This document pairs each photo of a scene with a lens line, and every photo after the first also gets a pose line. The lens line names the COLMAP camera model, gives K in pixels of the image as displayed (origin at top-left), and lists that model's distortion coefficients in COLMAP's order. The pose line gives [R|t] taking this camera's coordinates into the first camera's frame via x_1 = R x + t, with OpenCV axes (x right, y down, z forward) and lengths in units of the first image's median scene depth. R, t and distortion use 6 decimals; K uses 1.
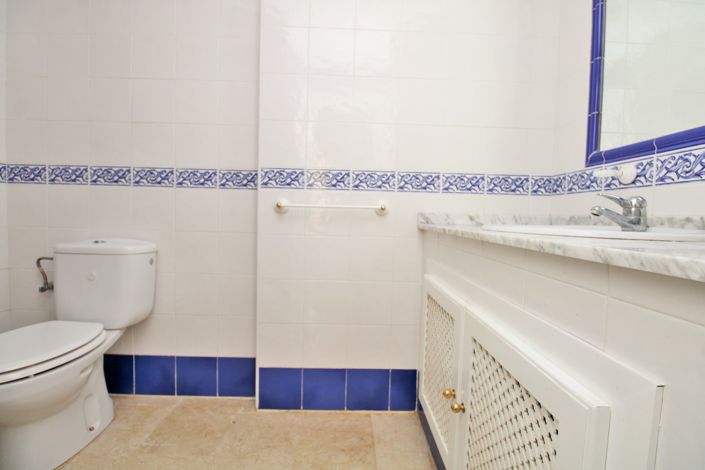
lens RADIAL K [[327.0, 0, 354.7], [0, 327.0, 235.6], [0, 0, 1]] dist [-0.011515, -0.003002]
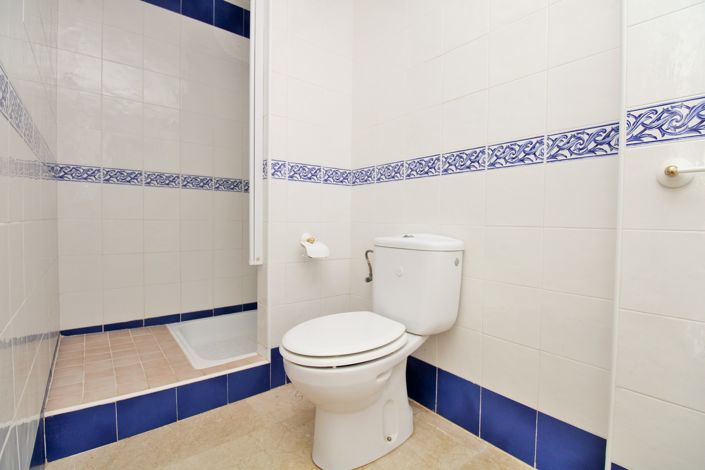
lens RADIAL K [[327.0, 0, 350.7], [0, 327.0, 230.4], [0, 0, 1]] dist [-0.011515, -0.003002]
pose [[0.600923, 0.002466, -0.799303, -0.124495], [-0.037521, 0.998980, -0.025126, 0.030455], [0.798426, 0.045090, 0.600402, 0.284352]]
